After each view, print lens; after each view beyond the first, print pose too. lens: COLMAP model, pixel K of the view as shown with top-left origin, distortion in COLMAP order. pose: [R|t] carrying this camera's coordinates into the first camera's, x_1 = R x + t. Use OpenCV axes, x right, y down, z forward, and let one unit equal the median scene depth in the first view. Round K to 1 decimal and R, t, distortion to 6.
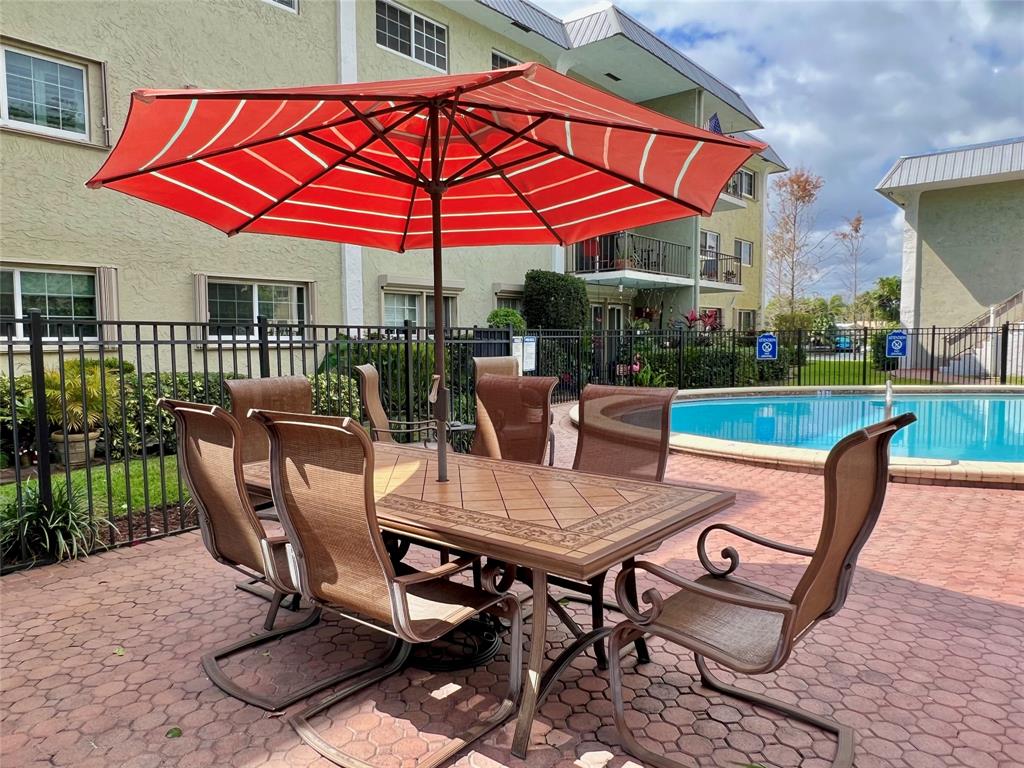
lens RADIAL K [[670.6, 0, 499.2], [0, 670.6, 384.4], [0, 0, 1]] dist [-0.017571, 0.001499]
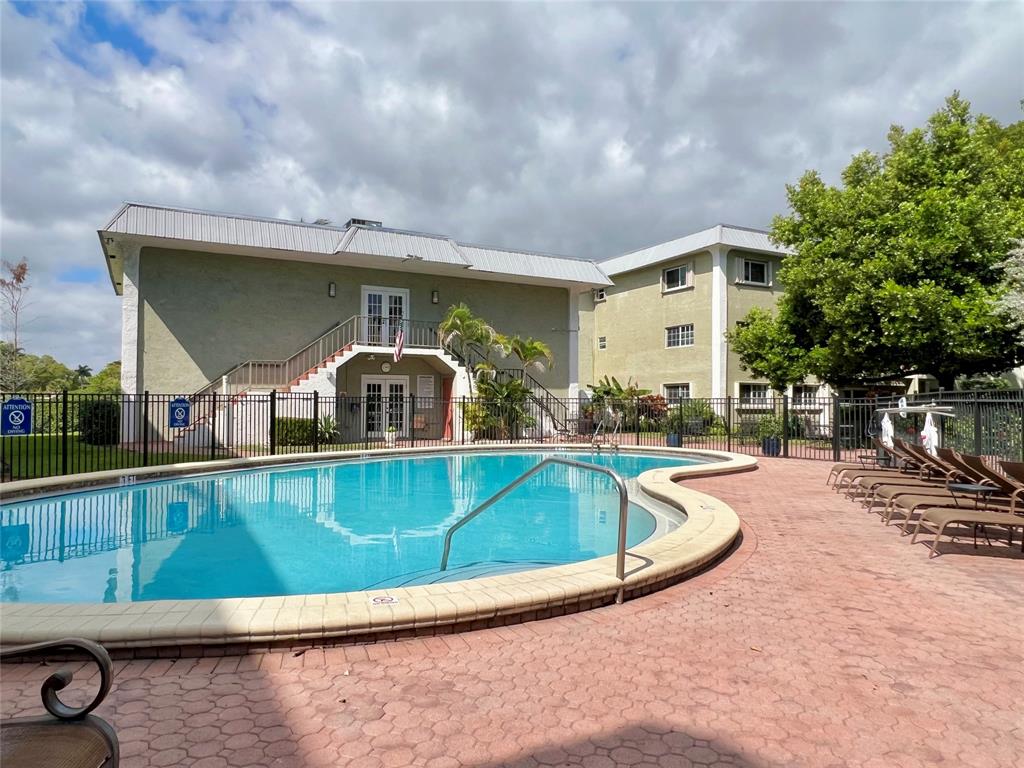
lens RADIAL K [[670.6, 0, 499.2], [0, 670.6, 384.4], [0, 0, 1]] dist [-0.017571, 0.001499]
pose [[0.363013, 0.037290, 0.931038, -0.031605], [0.064082, 0.995834, -0.064871, -0.011799], [-0.929578, 0.083211, 0.359111, 0.243781]]
